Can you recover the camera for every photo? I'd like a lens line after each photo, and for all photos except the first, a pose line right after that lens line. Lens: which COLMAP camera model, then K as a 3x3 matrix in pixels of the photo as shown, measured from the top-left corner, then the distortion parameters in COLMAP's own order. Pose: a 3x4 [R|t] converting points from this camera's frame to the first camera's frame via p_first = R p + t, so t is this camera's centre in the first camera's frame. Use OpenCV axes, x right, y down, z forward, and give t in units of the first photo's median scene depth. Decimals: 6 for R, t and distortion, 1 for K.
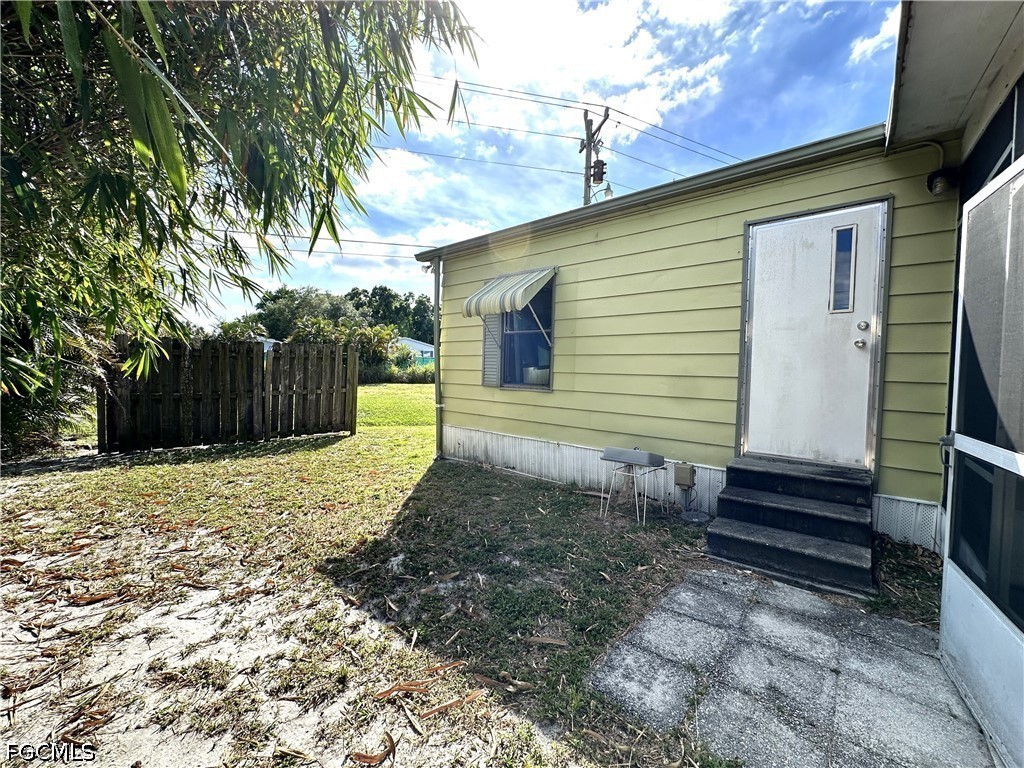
lens RADIAL K [[411.2, 0, 510.6], [0, 411.2, 379.7], [0, 0, 1]] dist [-0.000928, 0.000400]
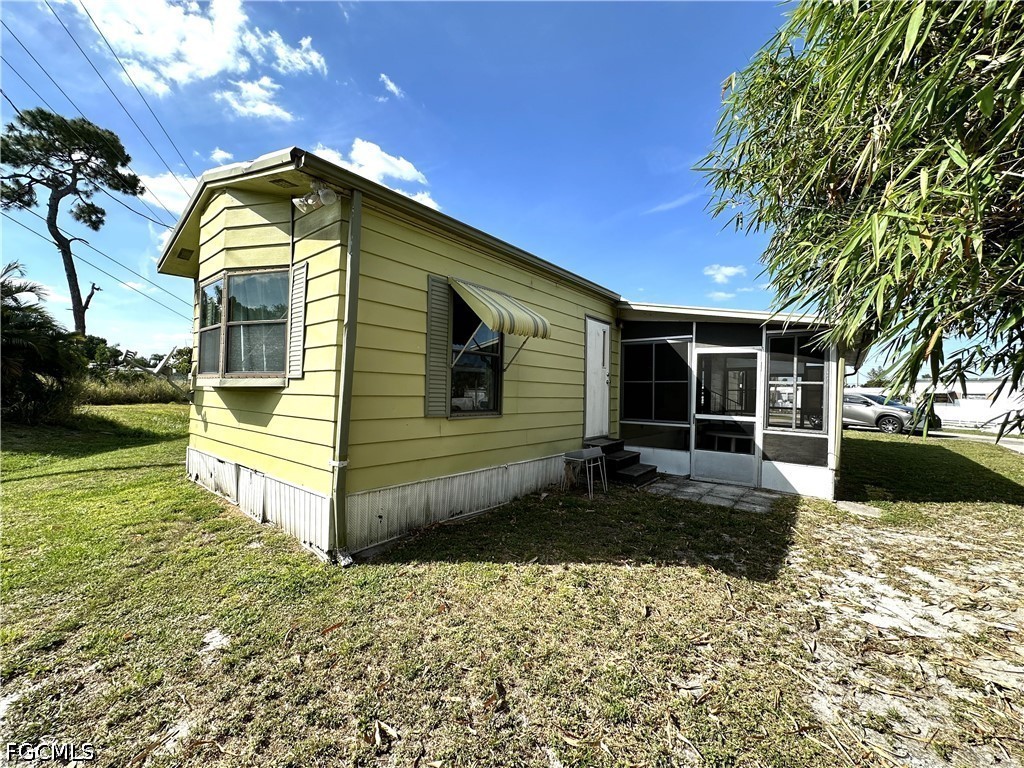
lens RADIAL K [[411.2, 0, 510.3], [0, 411.2, 378.3], [0, 0, 1]] dist [-0.000928, 0.000400]
pose [[-0.032122, 0.008833, 0.999445, -1.503868], [-0.001154, 0.999960, -0.008875, -0.091081], [-0.999483, -0.001439, -0.032110, 1.666031]]
